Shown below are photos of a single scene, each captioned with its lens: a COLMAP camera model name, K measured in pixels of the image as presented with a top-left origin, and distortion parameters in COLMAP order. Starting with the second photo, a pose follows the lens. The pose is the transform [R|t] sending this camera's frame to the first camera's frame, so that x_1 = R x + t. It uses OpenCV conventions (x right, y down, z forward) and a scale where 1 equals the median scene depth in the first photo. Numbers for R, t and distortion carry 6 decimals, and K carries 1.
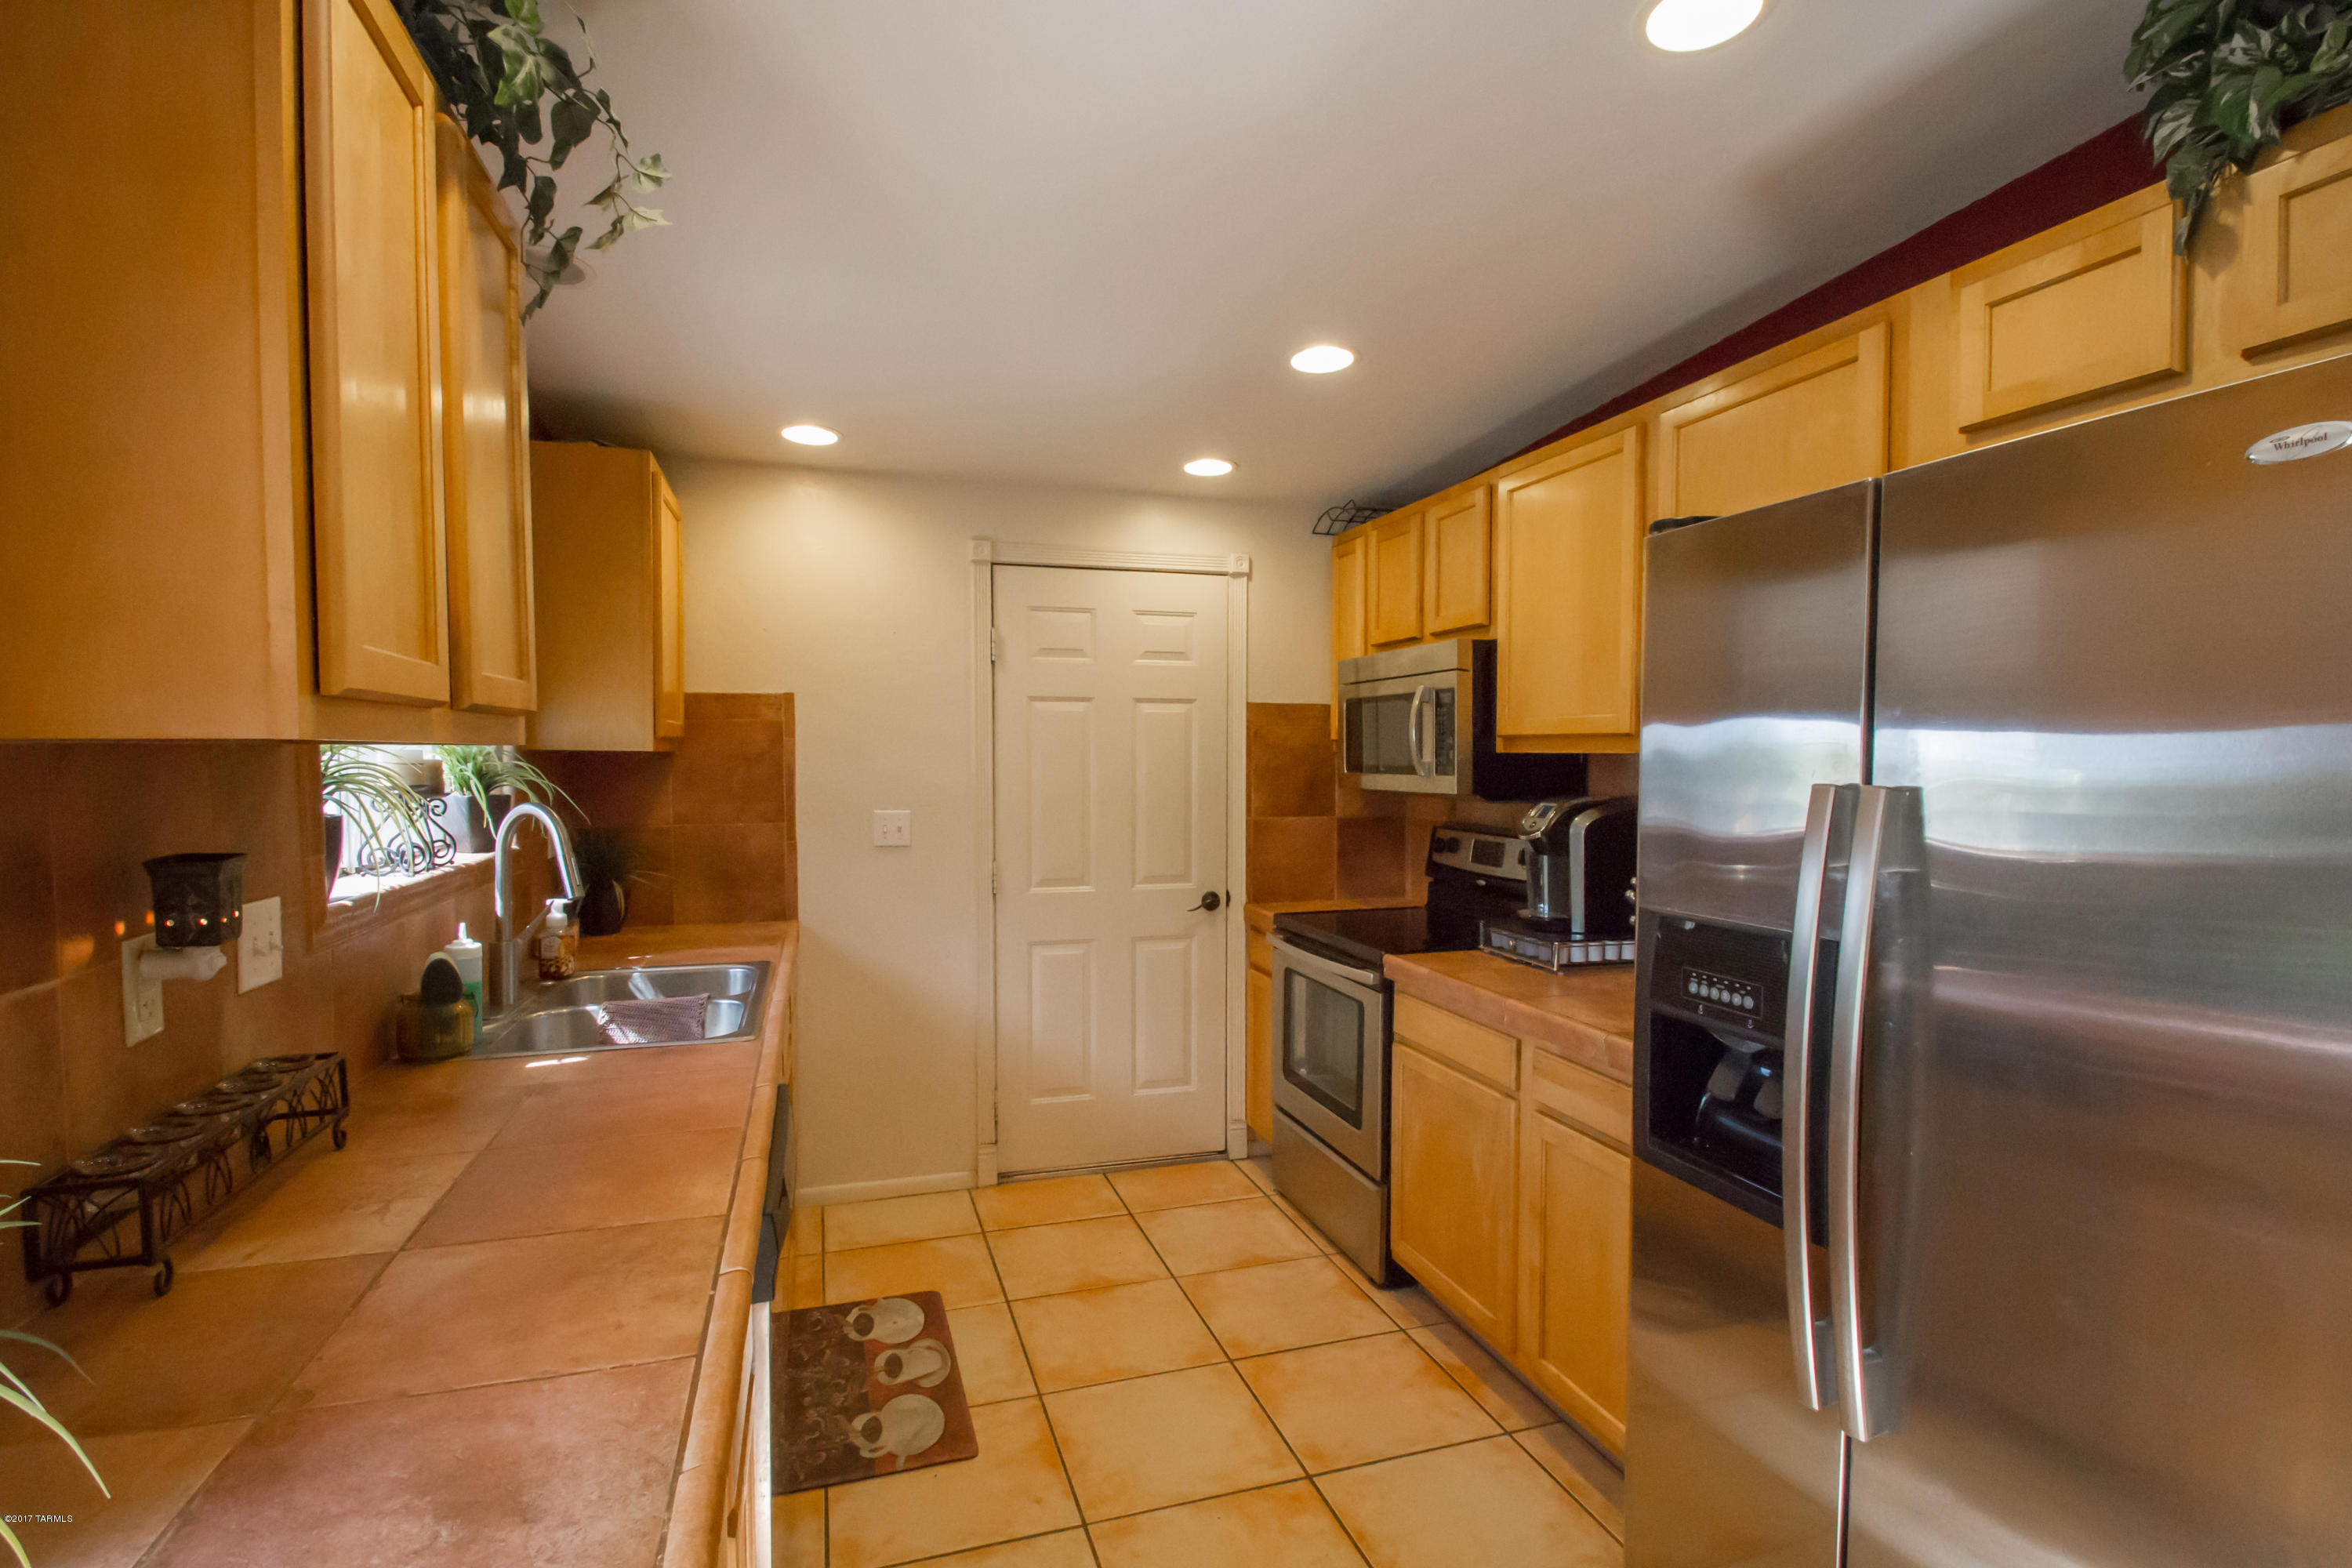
lens RADIAL K [[1162.2, 0, 1191.1], [0, 1162.2, 783.3], [0, 0, 1]] dist [0.000340, 0.001014]
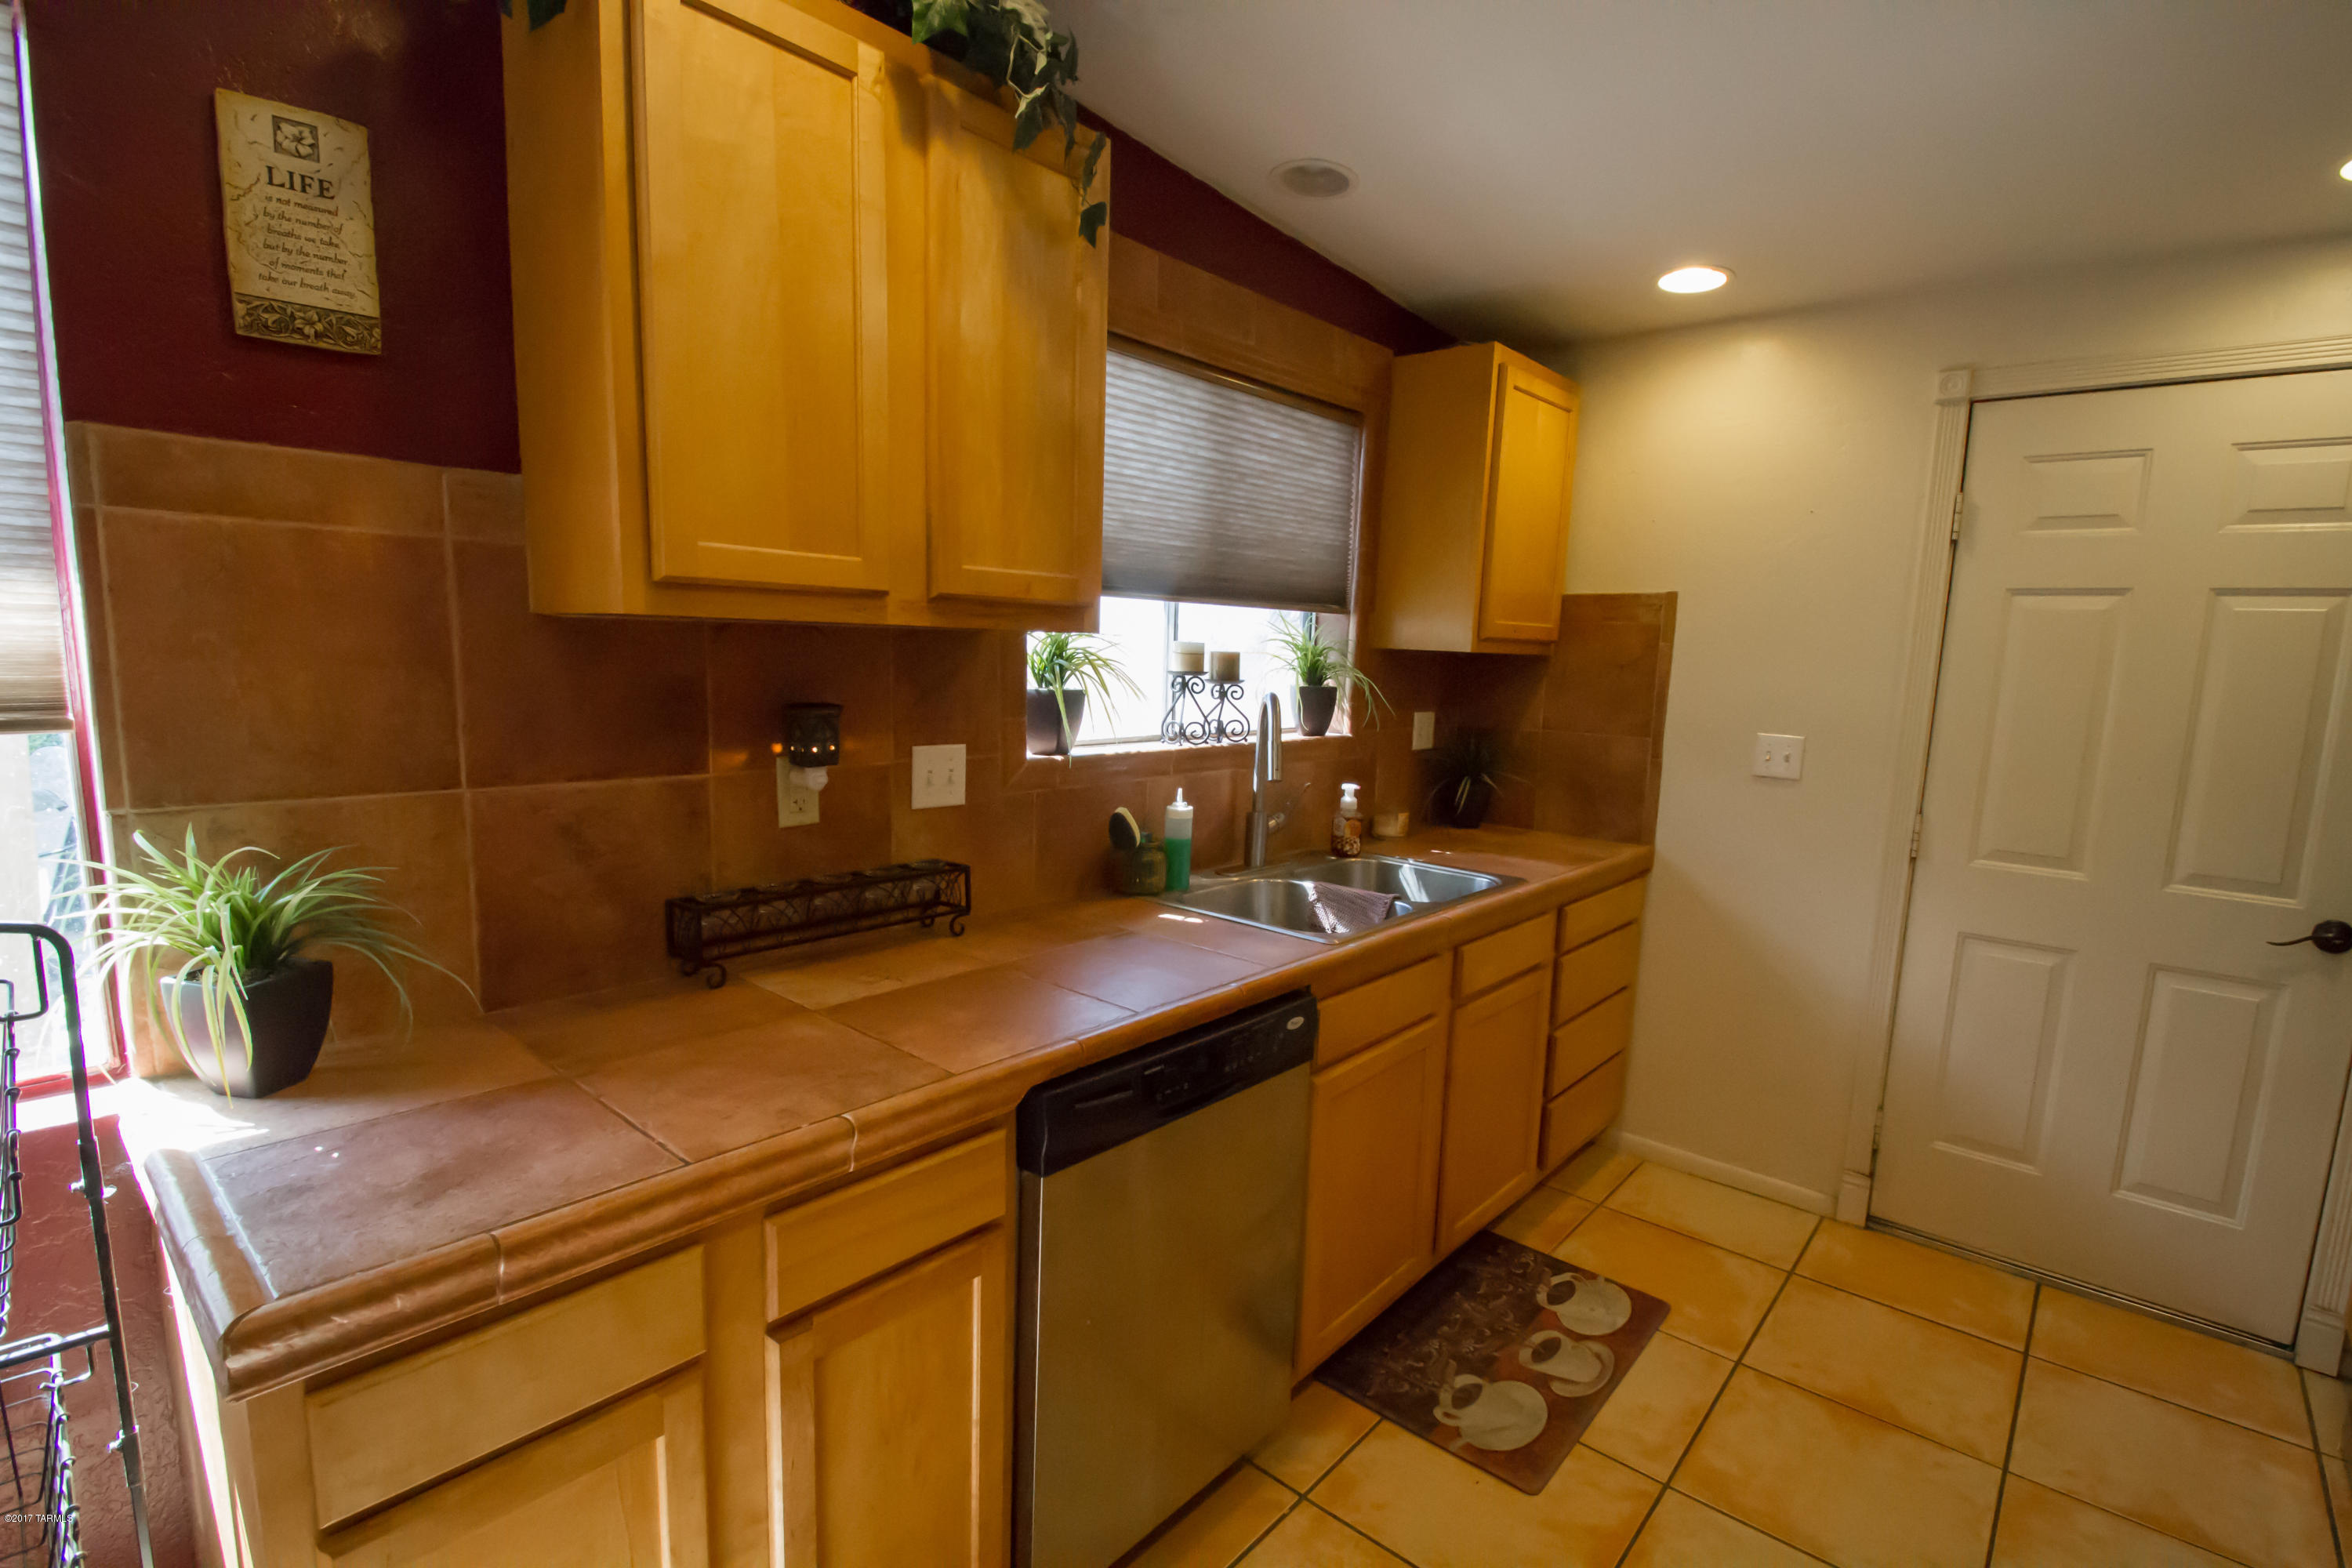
lens RADIAL K [[1097.8, 0, 1173.8], [0, 1097.8, 791.1], [0, 0, 1]] dist [0.000076, -0.010003]
pose [[0.510321, 0.126217, -0.850672, 0.229409], [-0.052381, 0.991897, 0.115747, -0.004888], [0.858388, -0.014510, 0.512797, 0.293662]]
